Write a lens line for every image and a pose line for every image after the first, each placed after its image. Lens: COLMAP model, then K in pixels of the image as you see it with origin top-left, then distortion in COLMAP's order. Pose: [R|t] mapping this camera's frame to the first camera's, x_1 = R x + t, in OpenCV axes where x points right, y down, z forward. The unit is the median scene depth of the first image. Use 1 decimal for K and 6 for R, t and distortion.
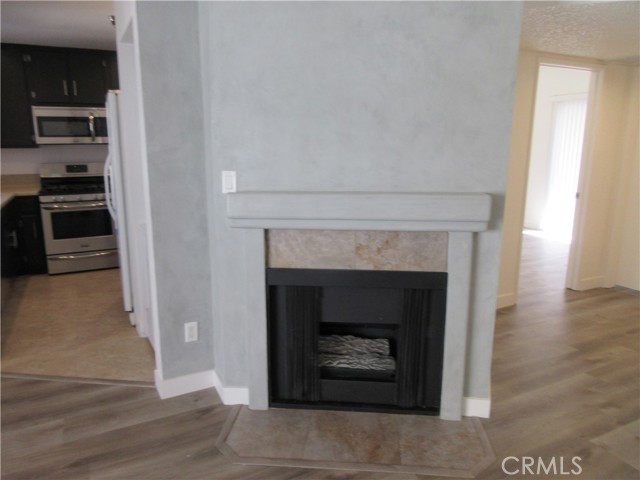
lens RADIAL K [[469.6, 0, 320.0], [0, 469.6, 240.0], [0, 0, 1]] dist [0.000168, 0.009288]
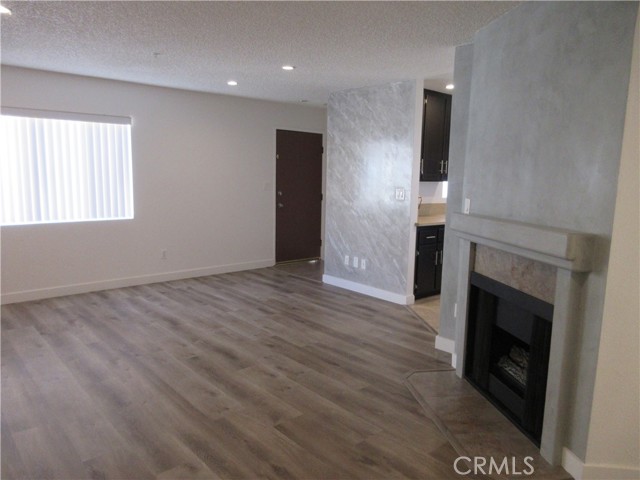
lens RADIAL K [[469.6, 0, 320.0], [0, 469.6, 240.0], [0, 0, 1]] dist [0.000168, 0.009288]
pose [[0.257389, 0.139064, -0.956249, 1.070050], [-0.214585, 0.973107, 0.083756, -0.047694], [0.942180, 0.183639, 0.280308, 0.195217]]
